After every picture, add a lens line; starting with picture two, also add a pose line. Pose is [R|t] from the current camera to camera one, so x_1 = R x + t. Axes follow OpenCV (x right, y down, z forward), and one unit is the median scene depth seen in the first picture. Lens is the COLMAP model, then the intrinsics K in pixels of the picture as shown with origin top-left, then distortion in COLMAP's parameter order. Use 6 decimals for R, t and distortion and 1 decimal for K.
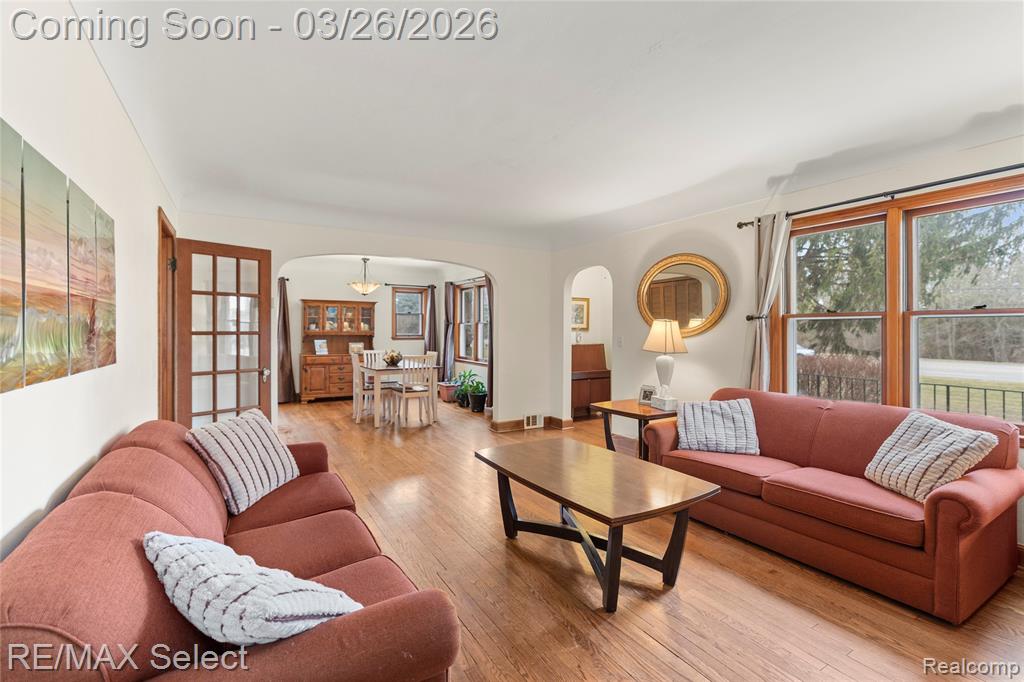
lens RADIAL K [[465.1, 0, 512.6], [0, 465.1, 332.5], [0, 0, 1]] dist [-0.014431, 0.004561]
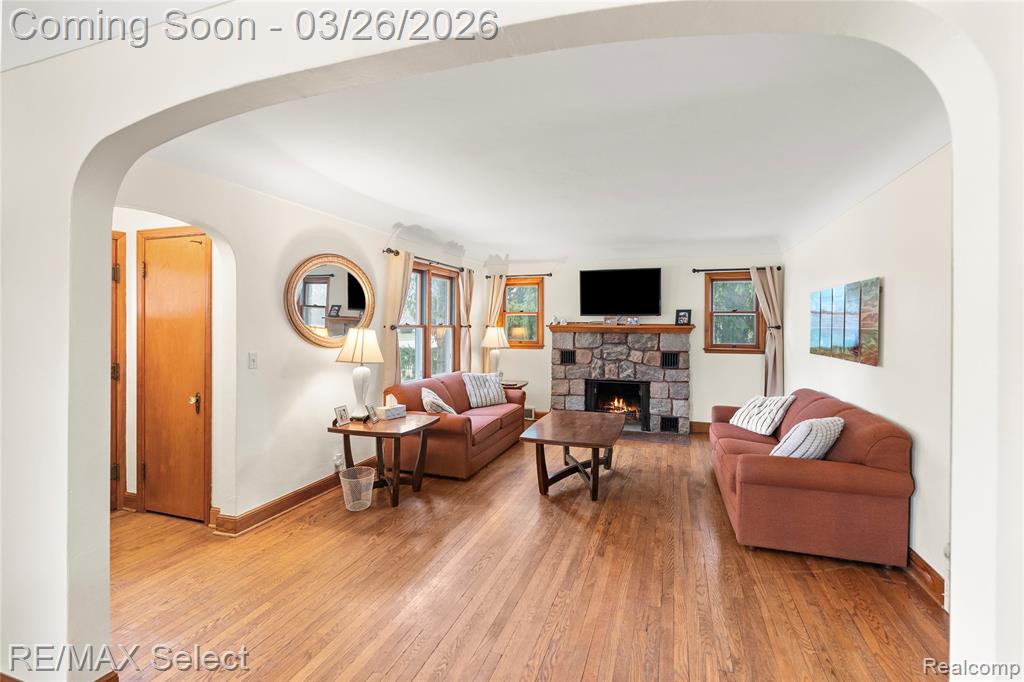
lens RADIAL K [[465.1, 0, 514.0], [0, 465.1, 326.1], [0, 0, 1]] dist [-0.014431, 0.004561]
pose [[-0.647239, -0.007579, 0.762249, -0.811591], [-0.002844, 0.999968, 0.007527, -0.054687], [-0.762282, 0.002704, -0.647240, 1.923003]]
